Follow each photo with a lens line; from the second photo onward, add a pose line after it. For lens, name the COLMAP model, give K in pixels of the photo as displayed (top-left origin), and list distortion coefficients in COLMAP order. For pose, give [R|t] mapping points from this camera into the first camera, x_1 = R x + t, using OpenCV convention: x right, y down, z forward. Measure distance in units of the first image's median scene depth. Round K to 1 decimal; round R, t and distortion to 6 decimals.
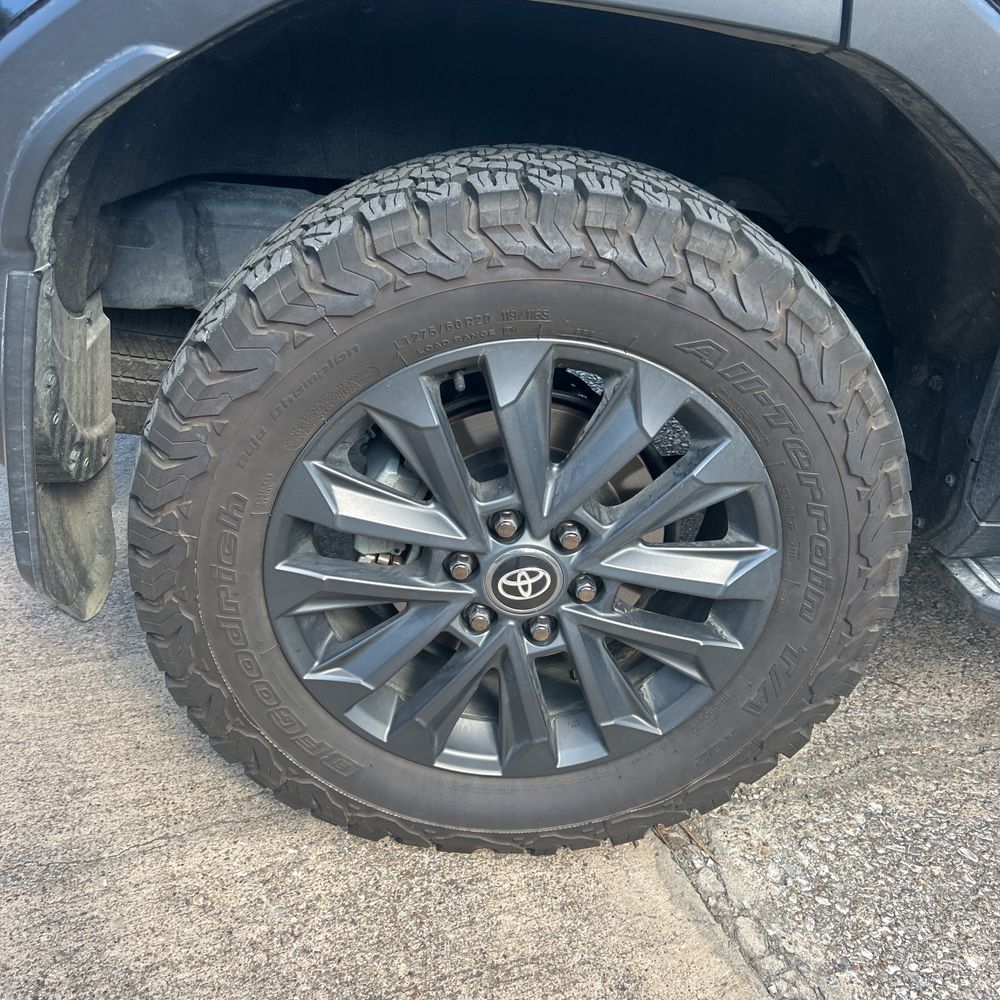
lens RADIAL K [[1011.8, 0, 494.6], [0, 1011.8, 505.0], [0, 0, 1]] dist [0.042096, -0.053469]
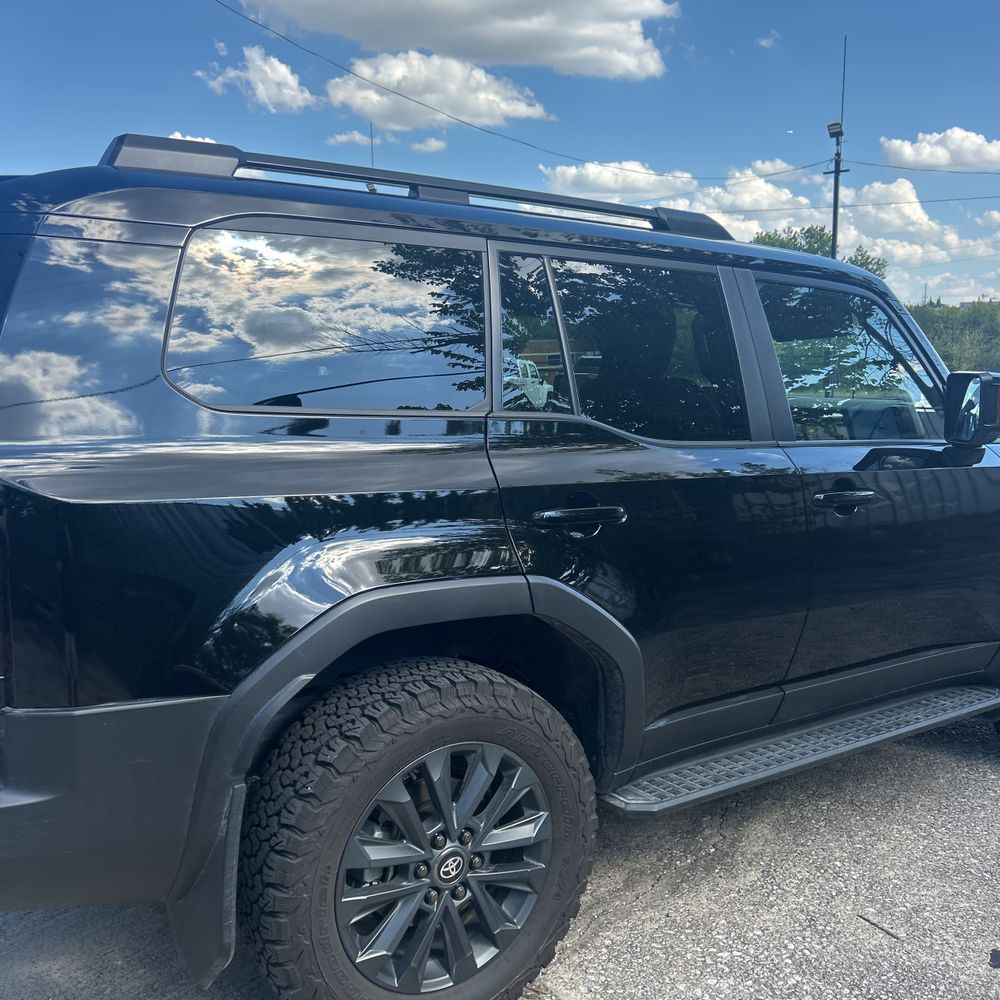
lens RADIAL K [[1011.3, 0, 484.4], [0, 1011.3, 497.8], [0, 0, 1]] dist [-0.002558, 0.006351]
pose [[0.851652, -0.153721, 0.501057, -0.815507], [0.315558, 0.913711, -0.256037, -0.059236], [-0.418463, 0.376168, 0.826672, -0.977143]]
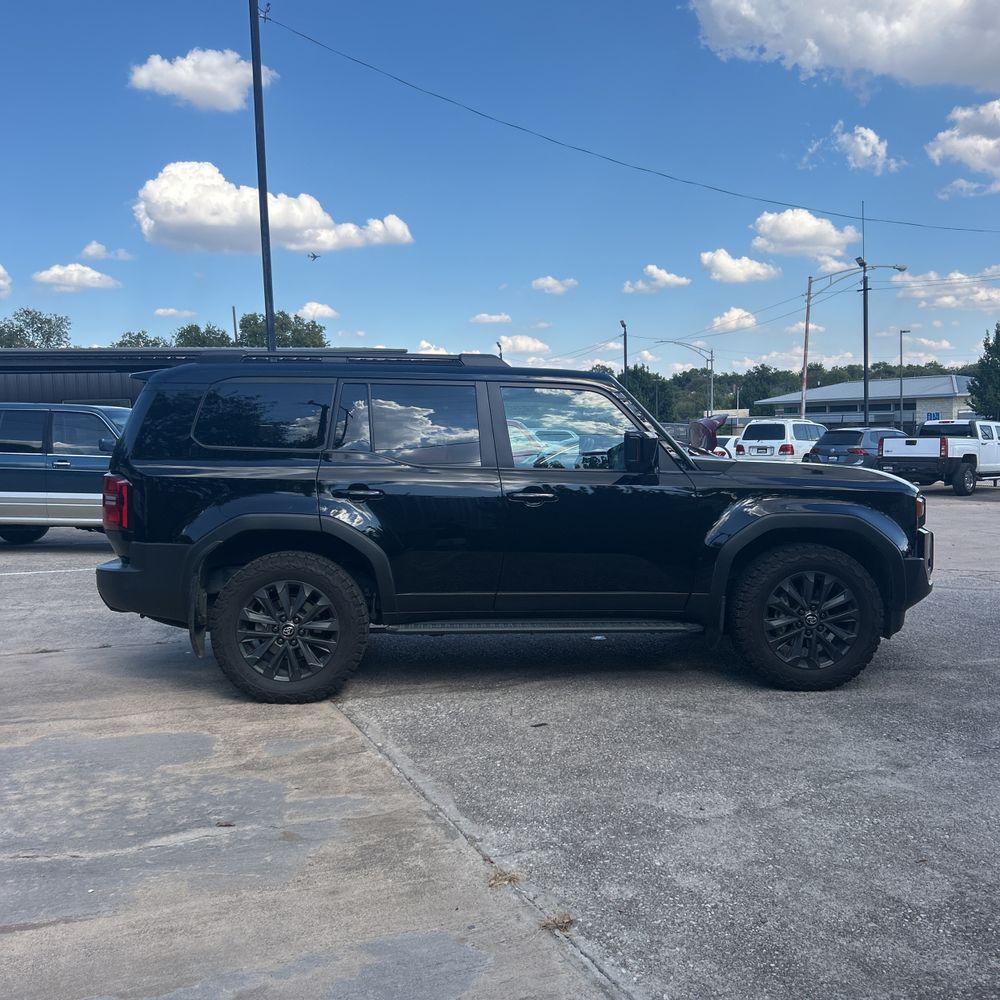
lens RADIAL K [[1011.8, 0, 494.6], [0, 1011.8, 505.0], [0, 0, 1]] dist [0.042096, -0.053469]
pose [[0.994539, -0.104000, -0.008762, 1.169713], [0.090547, 0.901532, -0.423134, 1.752950], [0.051905, 0.420029, 0.906025, -3.816295]]
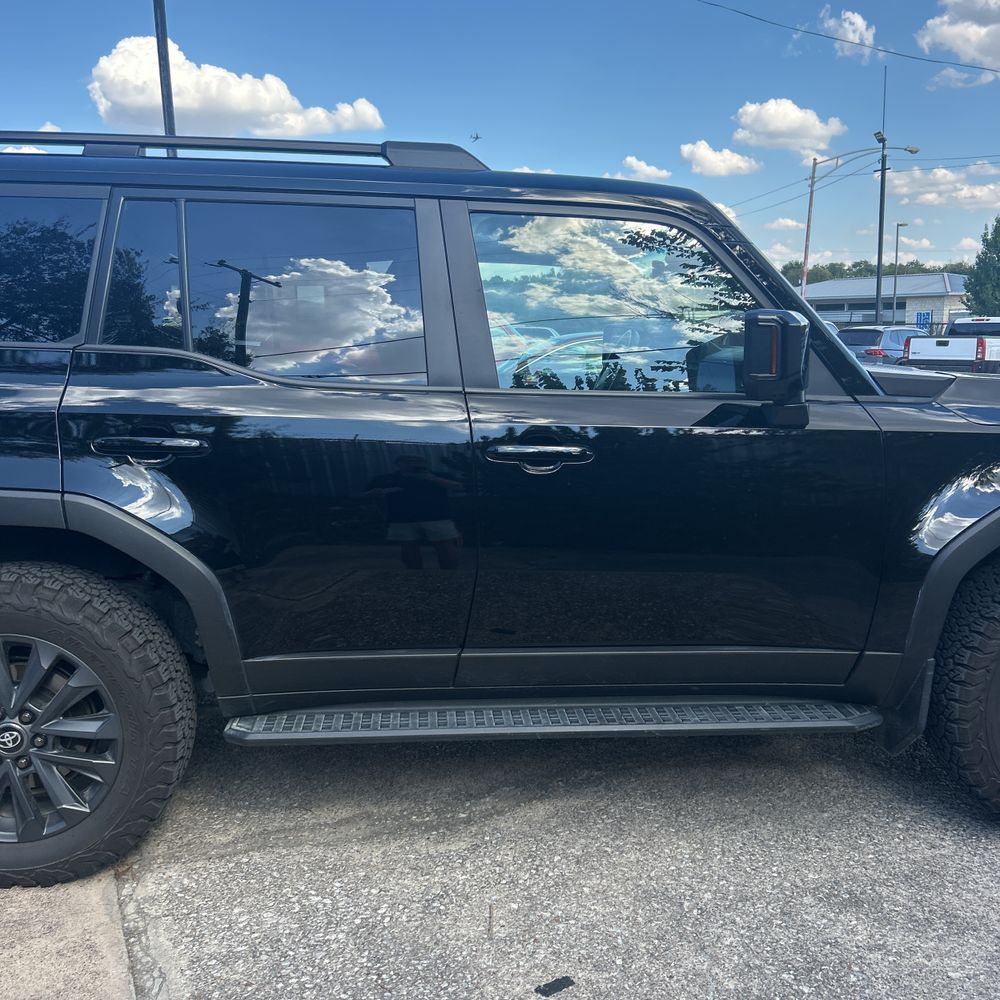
lens RADIAL K [[1011.8, 0, 494.6], [0, 1011.8, 505.0], [0, 0, 1]] dist [0.042096, -0.053469]
pose [[0.995048, -0.099144, 0.007121, 1.189125], [0.095944, 0.939273, -0.329485, 0.453428], [0.025977, 0.328537, 0.944134, -1.382683]]
